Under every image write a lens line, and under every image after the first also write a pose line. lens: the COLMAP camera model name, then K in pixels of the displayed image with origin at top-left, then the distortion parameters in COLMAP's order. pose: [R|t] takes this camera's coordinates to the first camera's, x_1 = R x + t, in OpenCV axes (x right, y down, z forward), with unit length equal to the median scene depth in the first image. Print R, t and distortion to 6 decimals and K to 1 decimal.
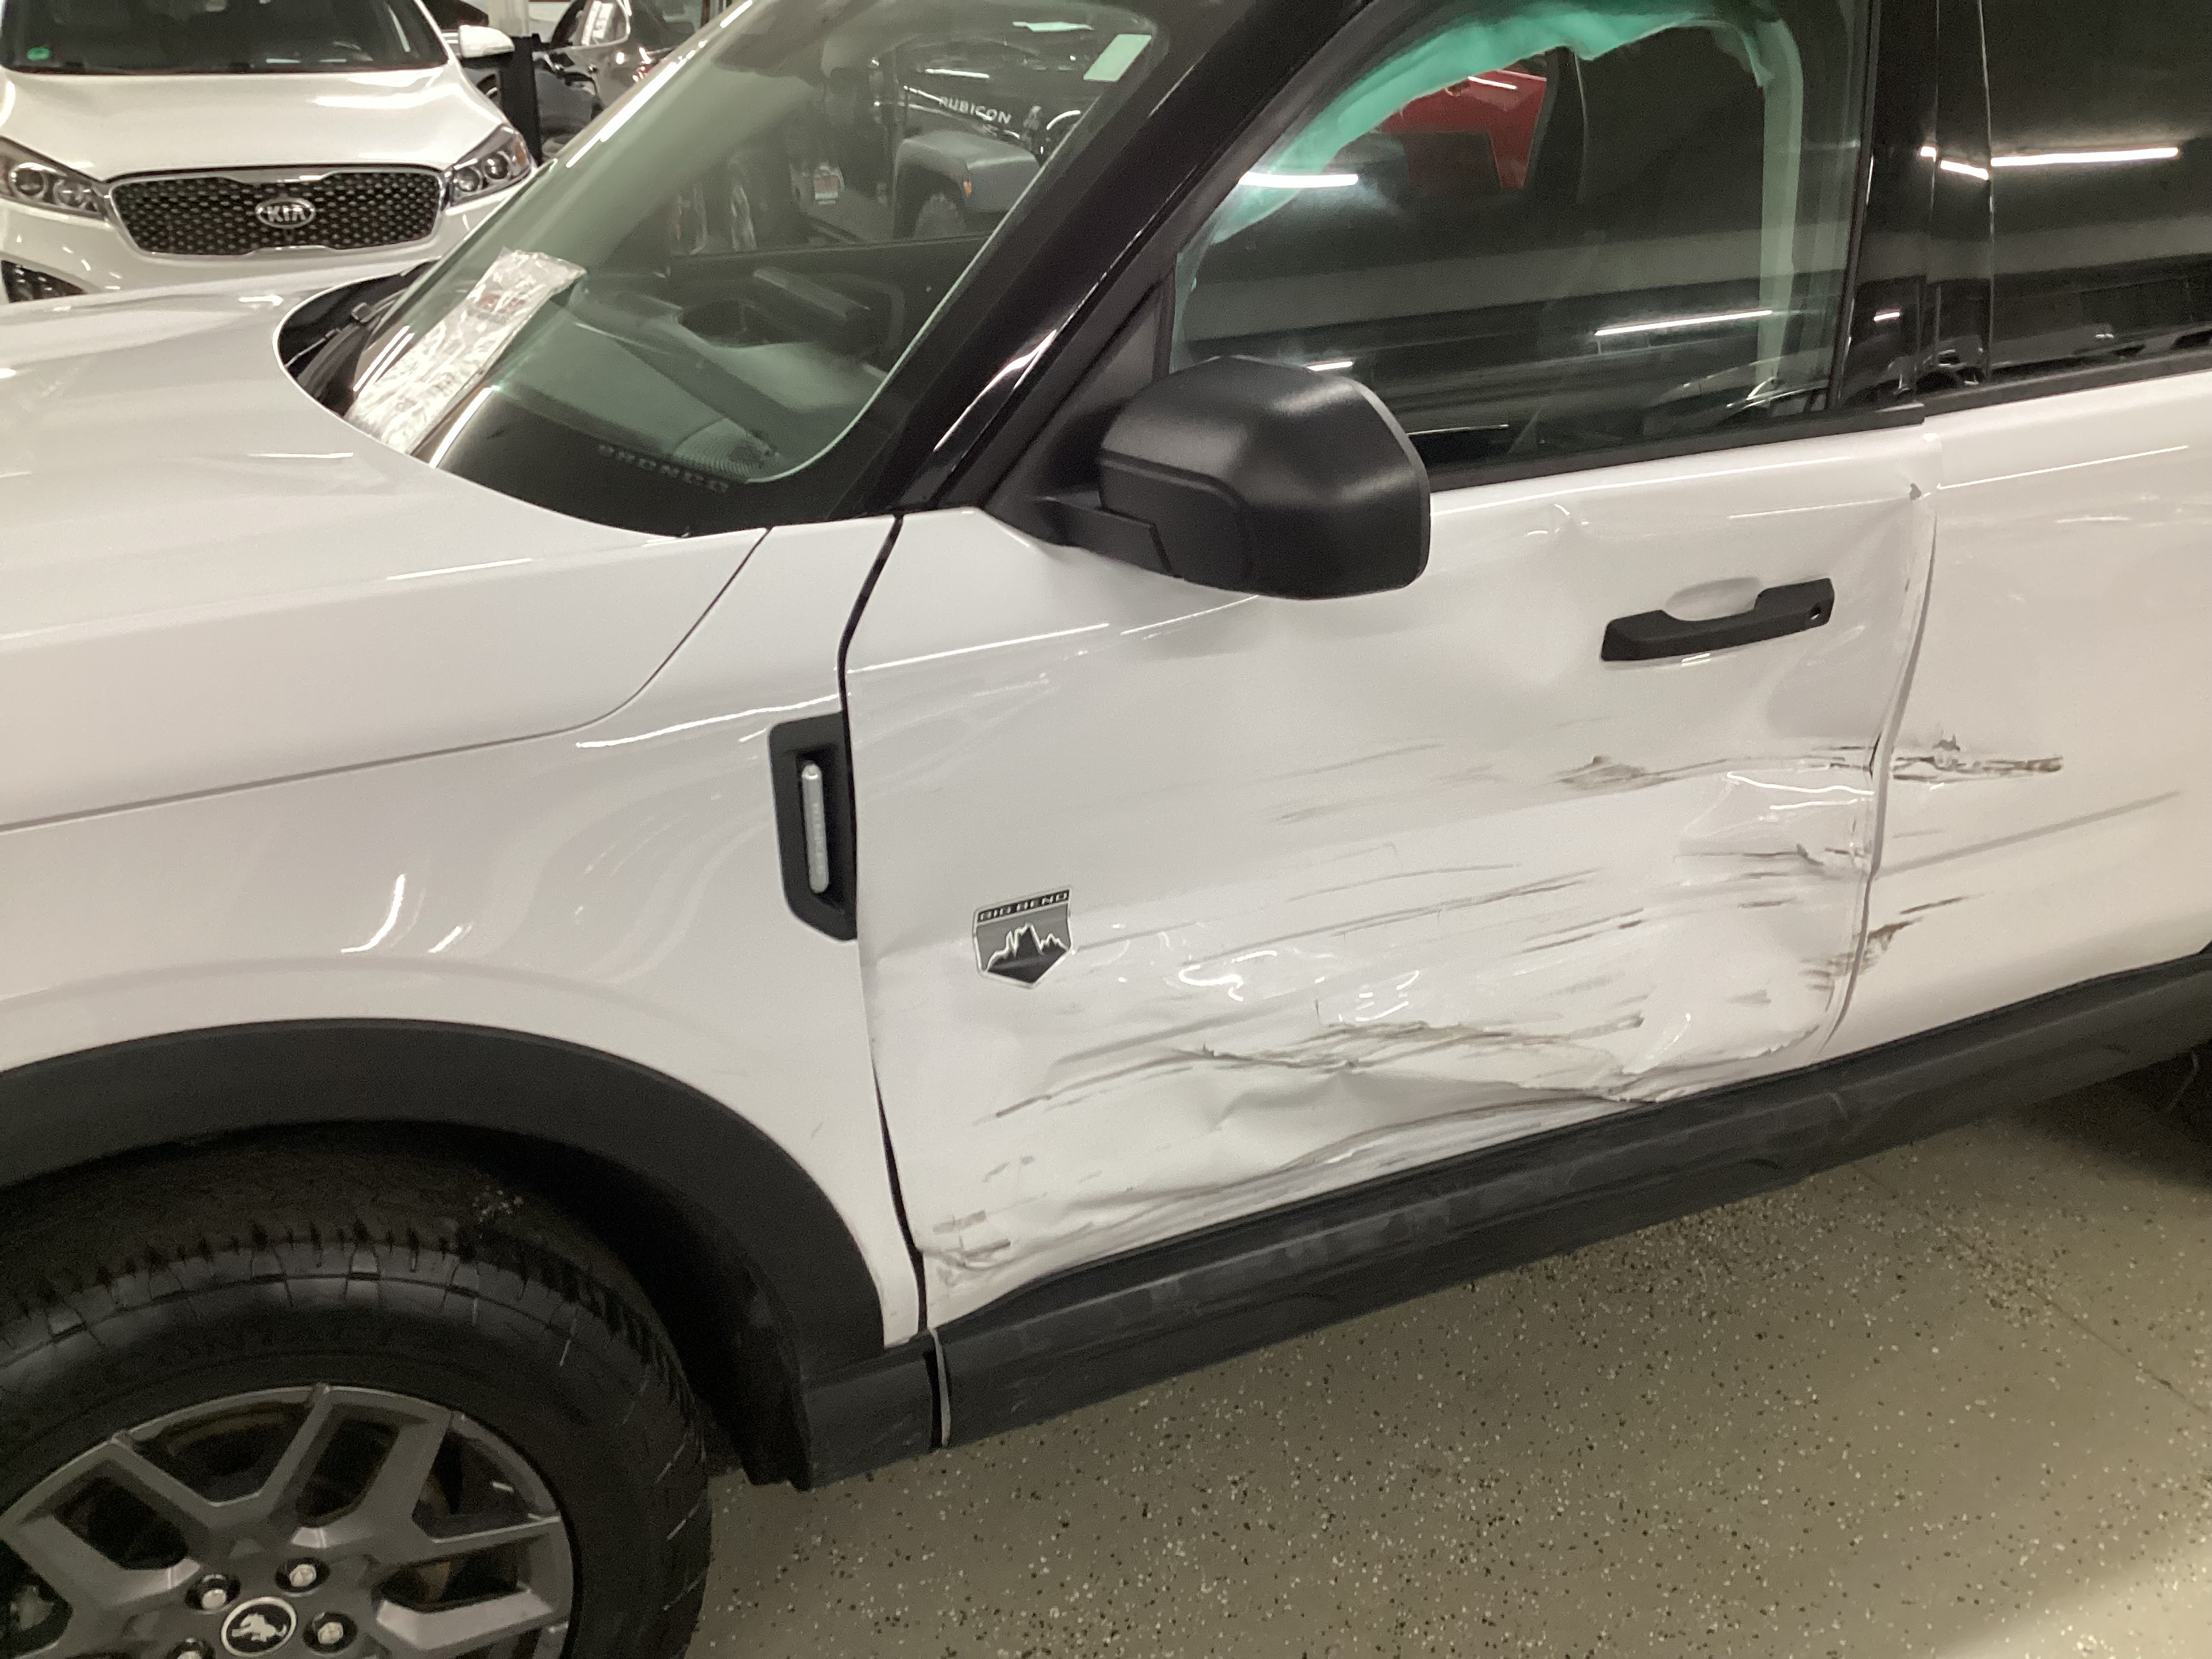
lens RADIAL K [[2013.3, 0, 1106.0], [0, 2013.3, 829.5], [0, 0, 1]] dist [0.045017, -0.098268]
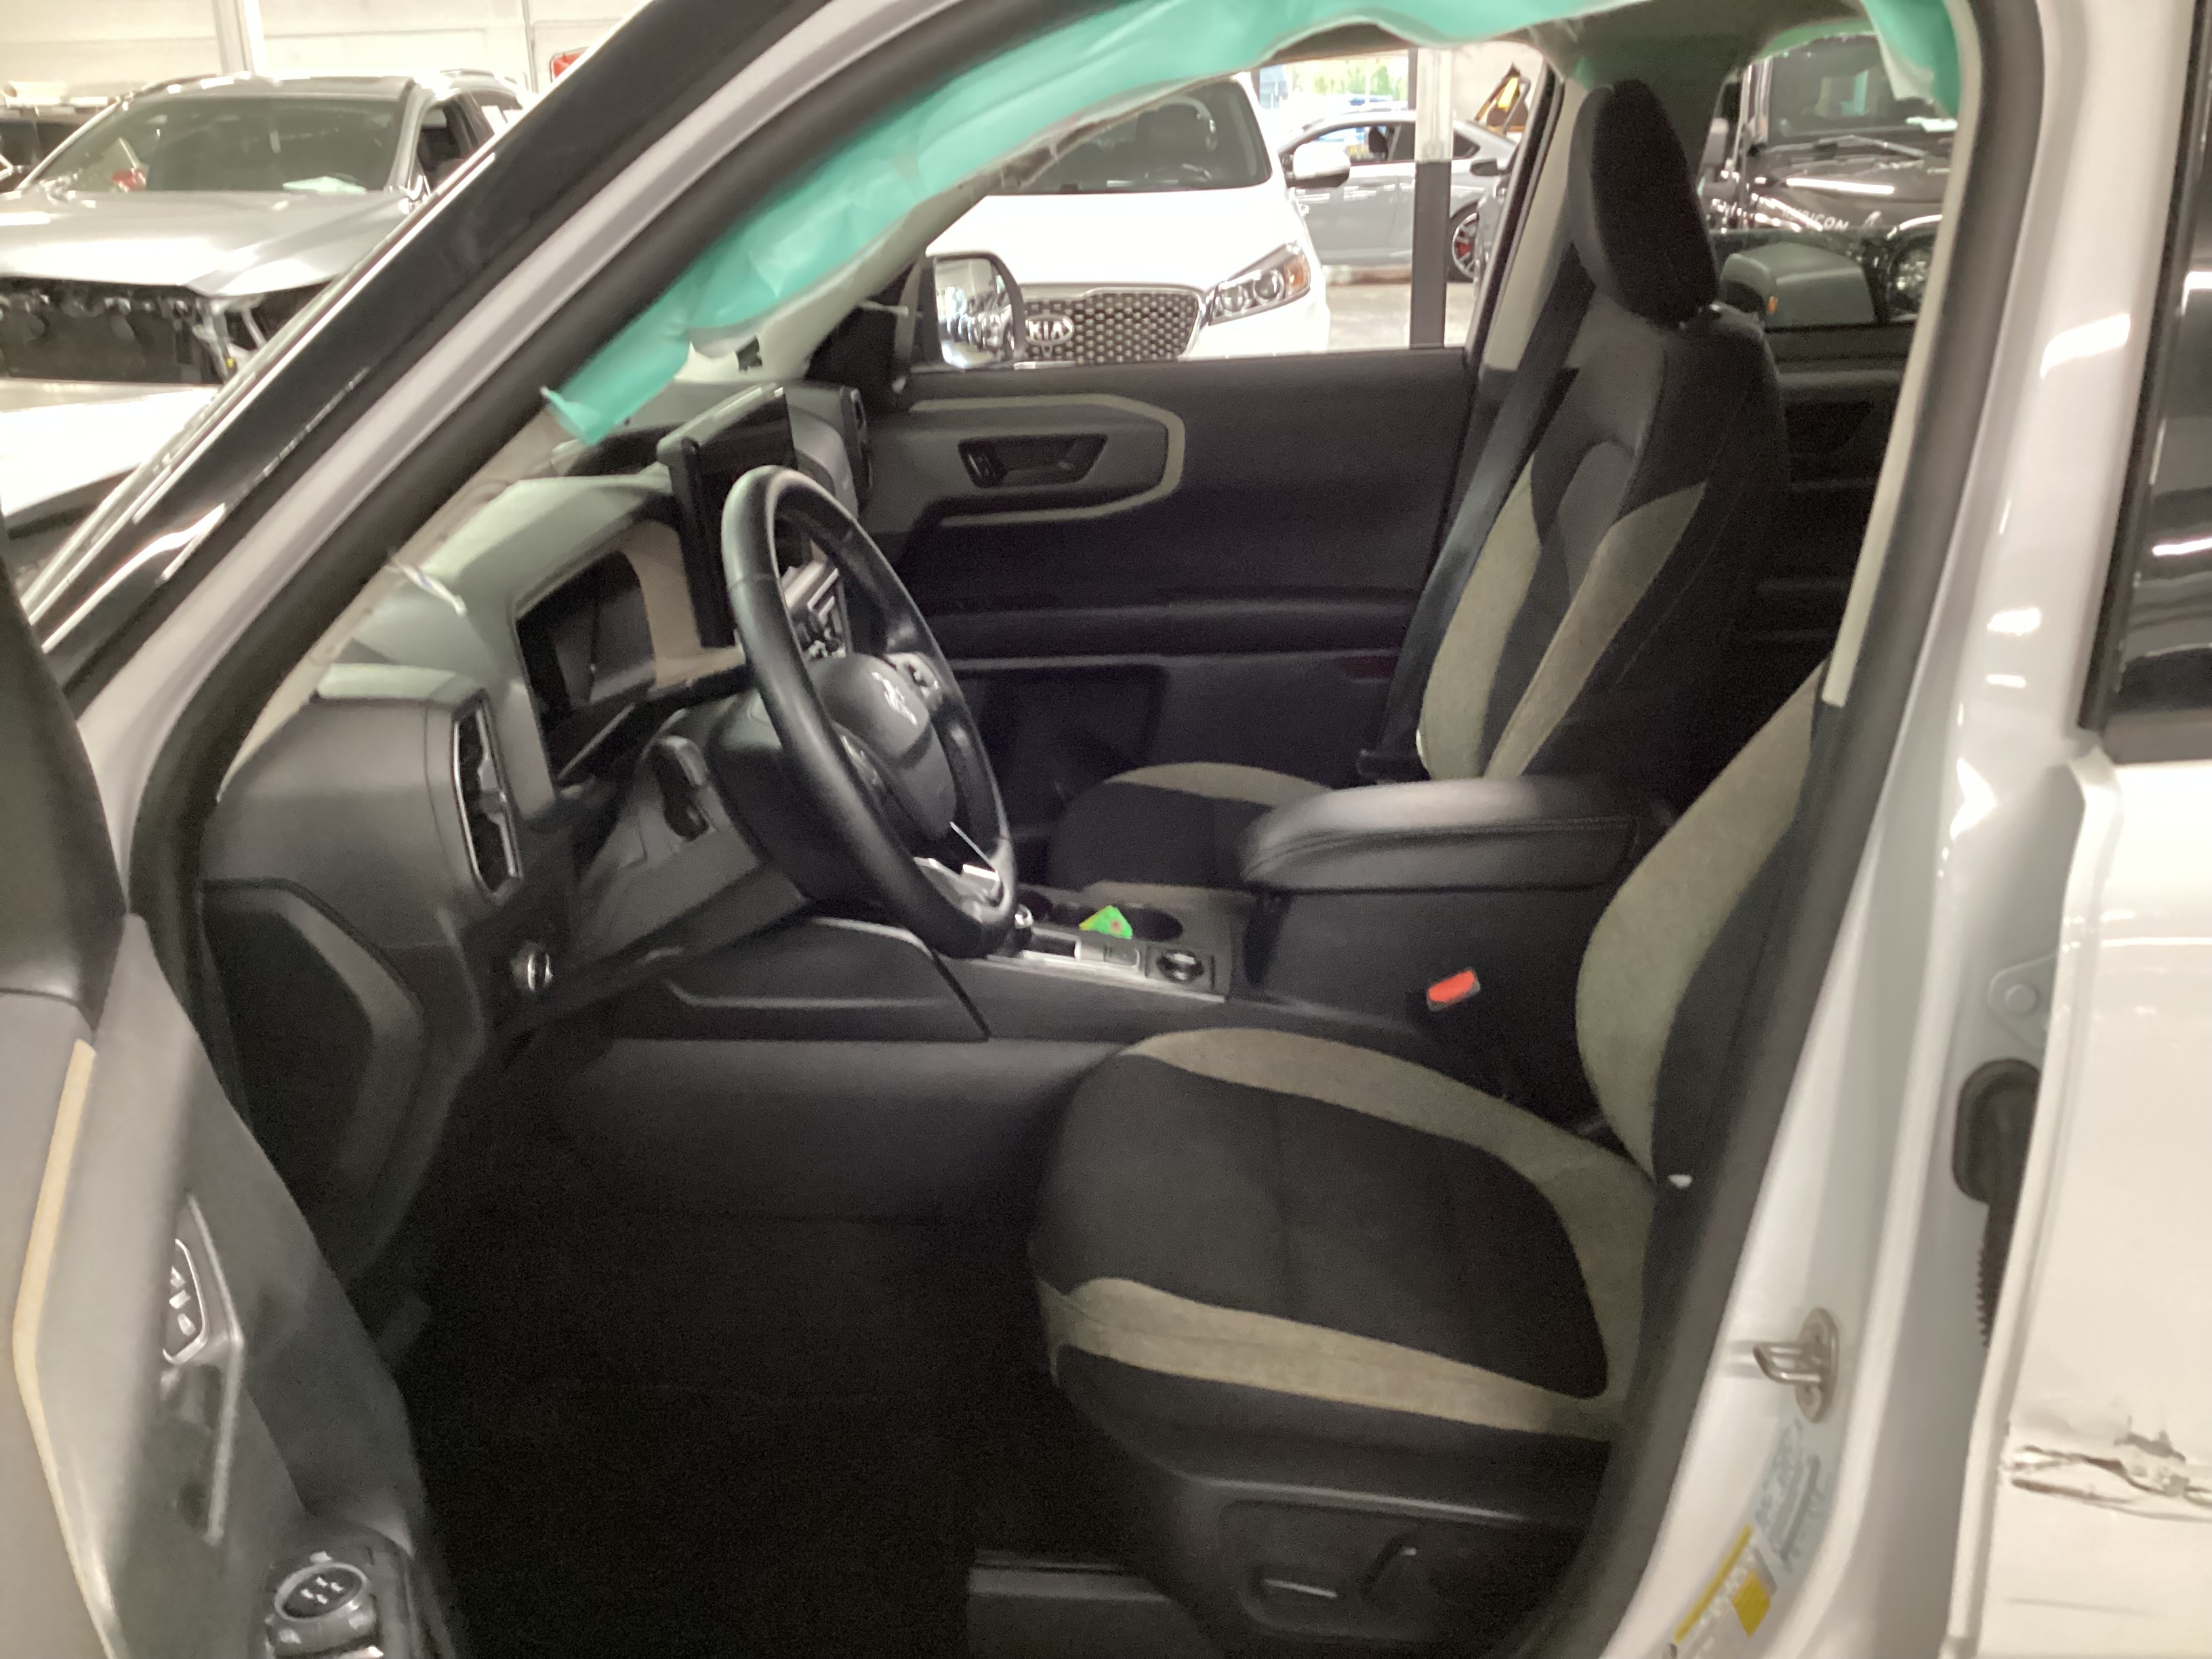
lens RADIAL K [[2029.3, 0, 1100.4], [0, 2029.3, 771.9], [0, 0, 1]] dist [0.205645, -0.322907]
pose [[0.871489, 0.121209, -0.475201, 0.412717], [-0.162065, 0.985717, -0.045790, -0.135488], [0.462864, 0.116919, 0.878685, 0.424308]]
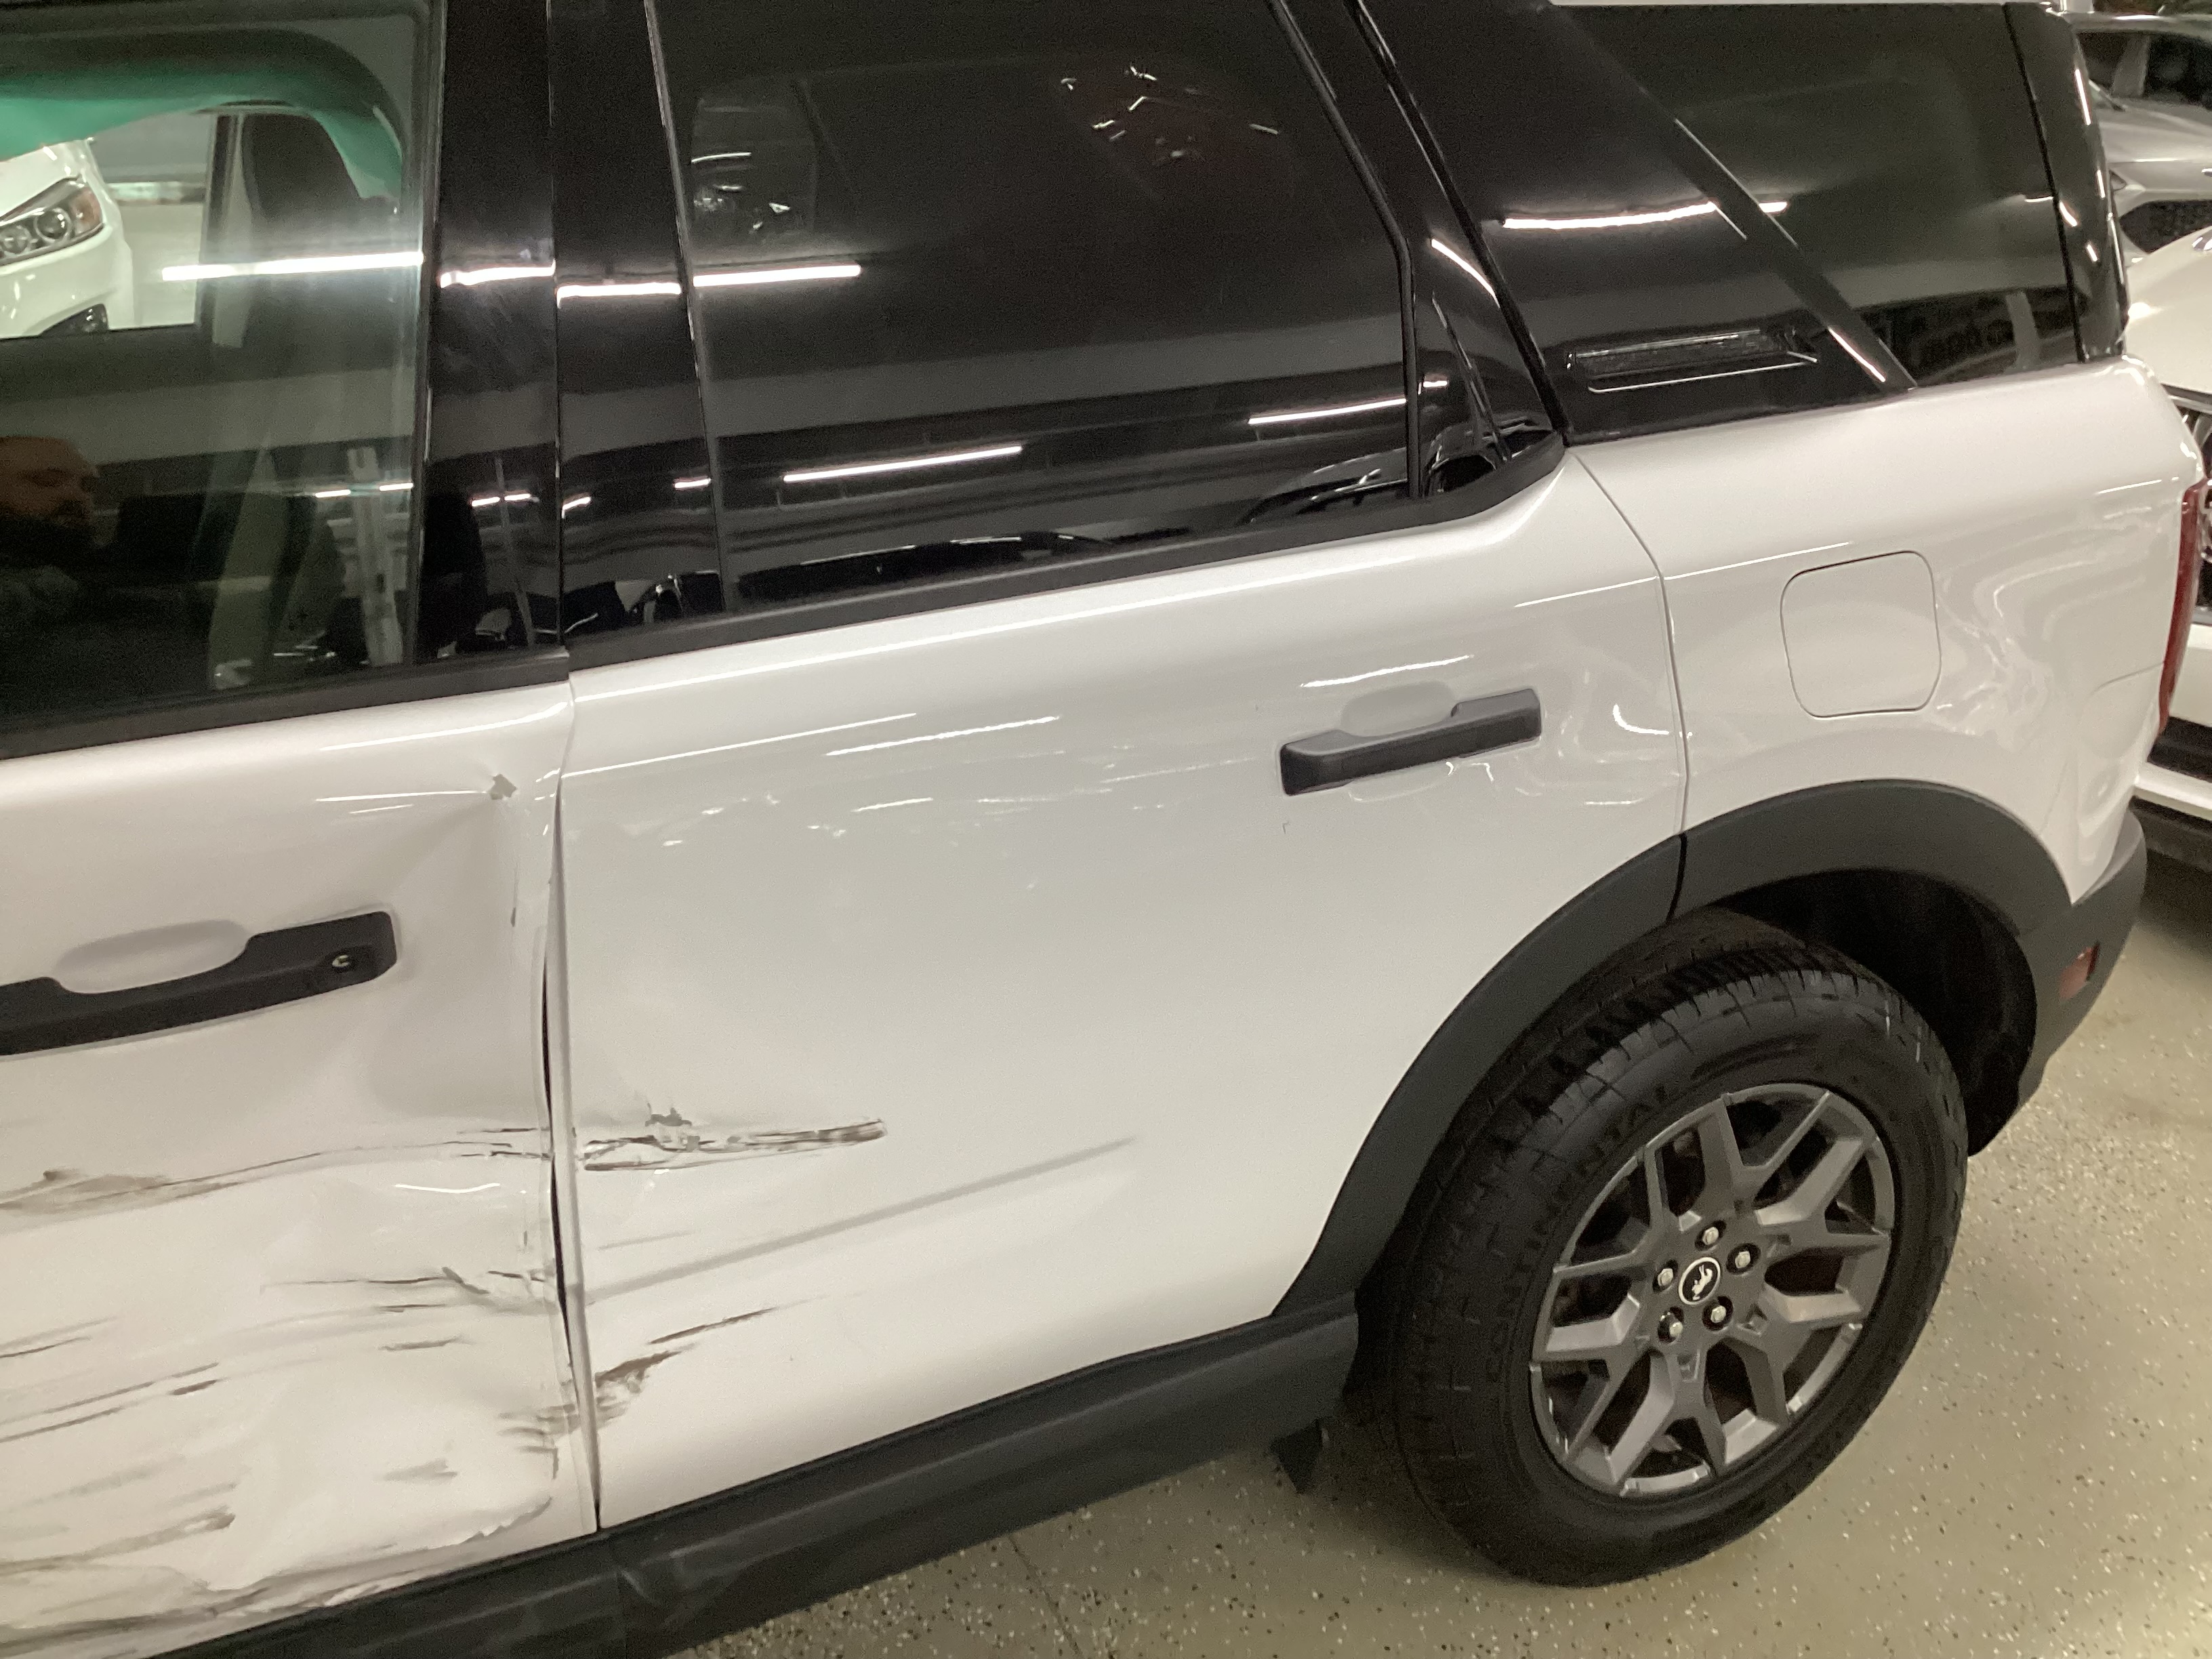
lens RADIAL K [[2013.3, 0, 1106.0], [0, 2013.3, 829.5], [0, 0, 1]] dist [0.045017, -0.098268]
pose [[0.999670, -0.005933, 0.024974, 0.549079], [0.006547, 0.999677, -0.024546, -0.124730], [-0.024821, 0.024702, 0.999387, 0.280586]]
